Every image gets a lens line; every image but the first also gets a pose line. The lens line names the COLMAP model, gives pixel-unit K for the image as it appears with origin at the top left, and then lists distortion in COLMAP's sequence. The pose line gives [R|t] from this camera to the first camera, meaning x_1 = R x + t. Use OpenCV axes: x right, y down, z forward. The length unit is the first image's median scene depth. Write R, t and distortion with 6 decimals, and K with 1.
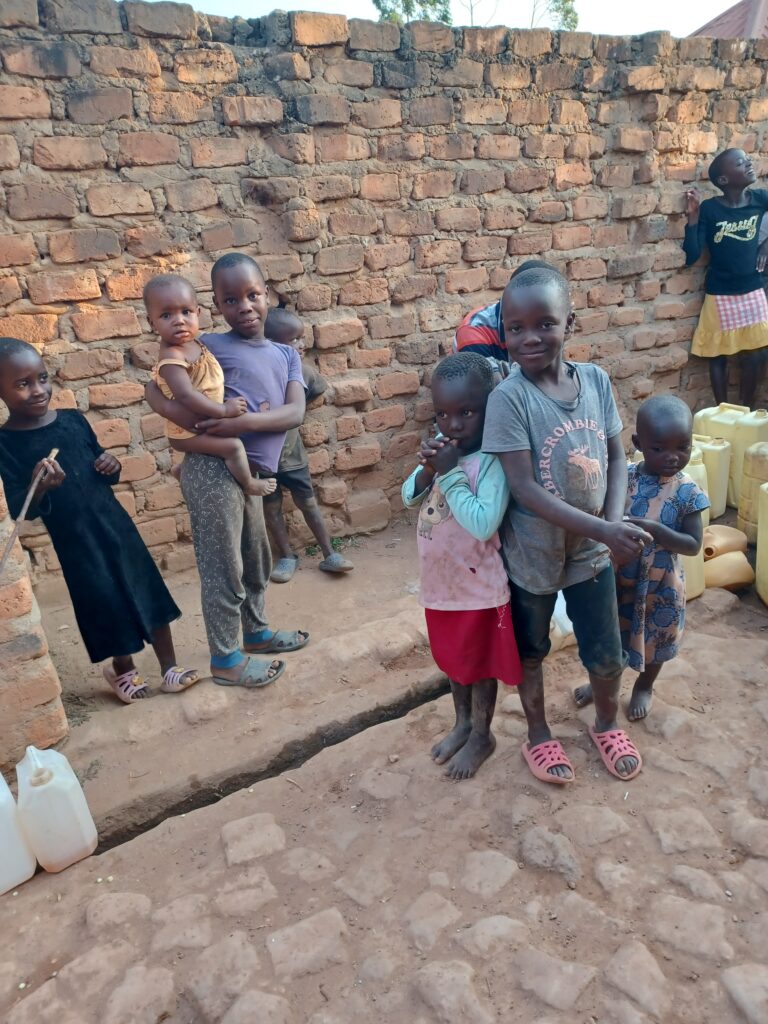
lens RADIAL K [[741.9, 0, 384.0], [0, 741.9, 512.0], [0, 0, 1]] dist [0.063784, -0.078611]
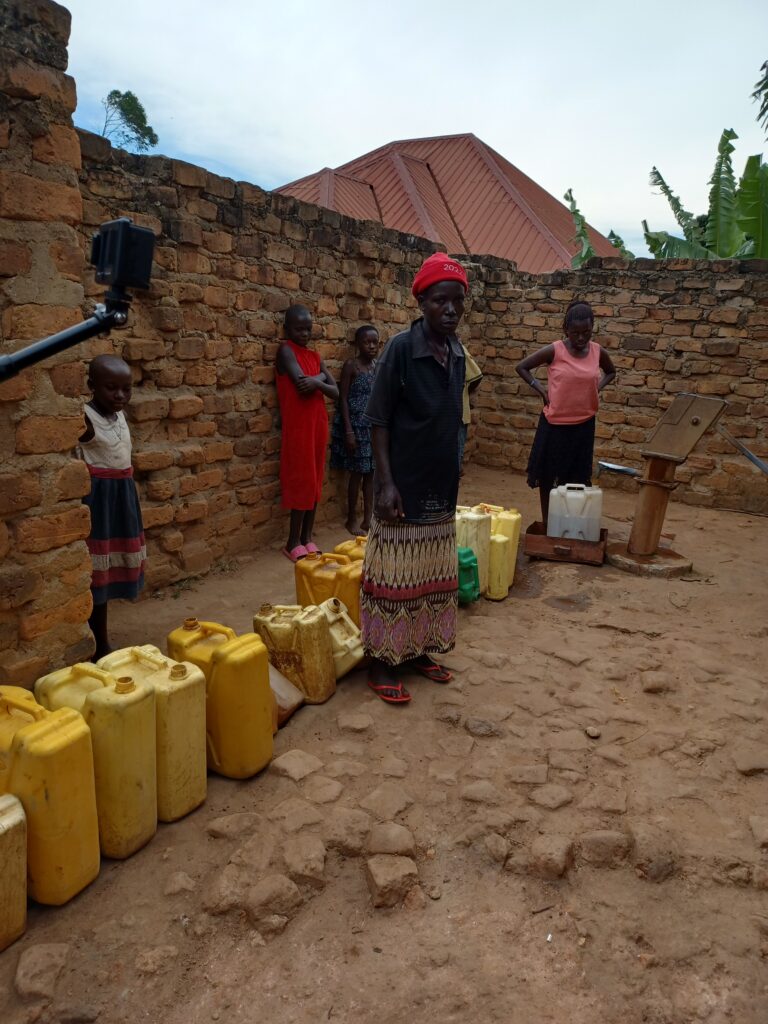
lens RADIAL K [[741.9, 0, 384.0], [0, 741.9, 512.0], [0, 0, 1]] dist [0.063784, -0.078611]
pose [[0.843133, -0.000348, 0.537705, -0.431329], [0.064097, 0.992935, -0.099862, 0.067144], [-0.533871, 0.118662, 0.837198, -0.154810]]
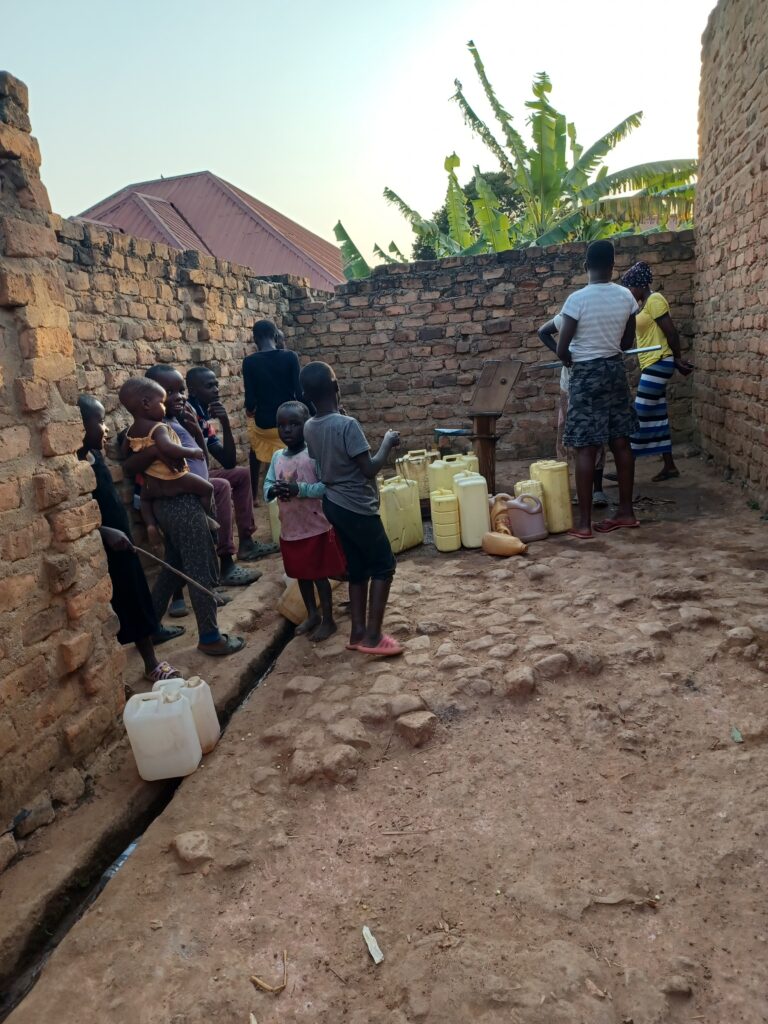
lens RADIAL K [[741.3, 0, 385.7], [0, 741.3, 517.3], [0, 0, 1]] dist [0.080477, -0.131929]
pose [[0.648222, -0.141687, 0.748153, -0.692335], [0.300169, 0.950520, -0.080063, 0.150567], [-0.699791, 0.276471, 0.658678, -0.167627]]
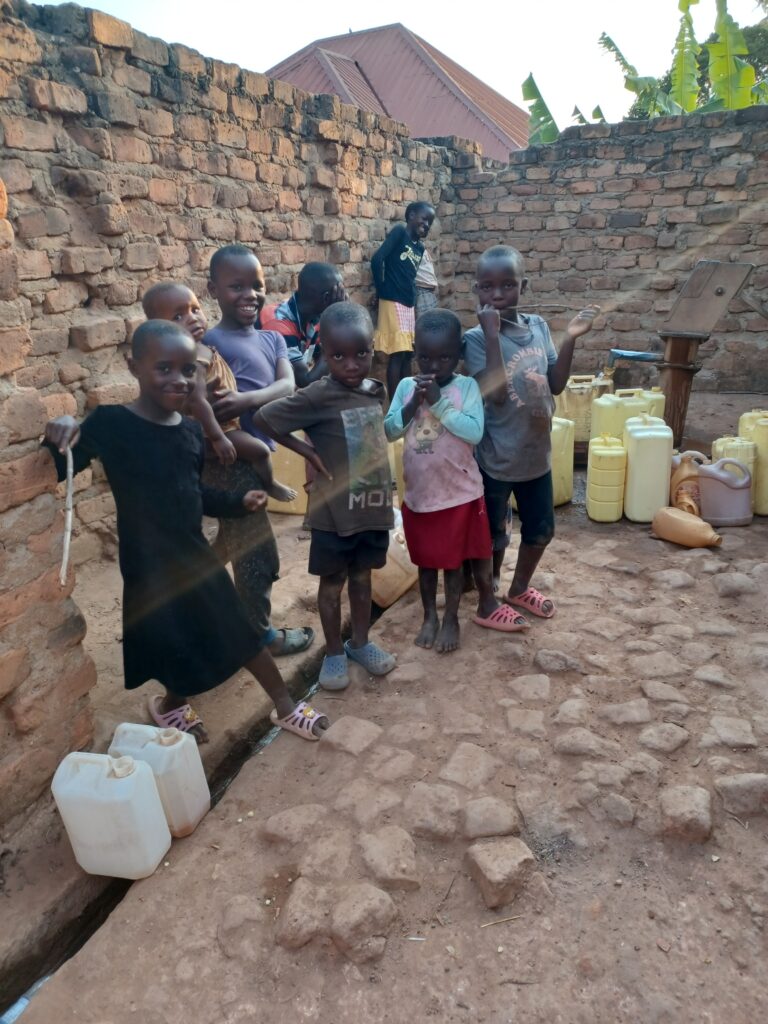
lens RADIAL K [[742.6, 0, 377.7], [0, 742.6, 507.0], [0, 0, 1]] dist [0.006035, 0.033814]
pose [[0.811426, -0.140036, 0.567431, -0.405256], [0.174824, 0.984575, -0.007015, 0.059753], [-0.557696, 0.104892, 0.823391, 0.017822]]
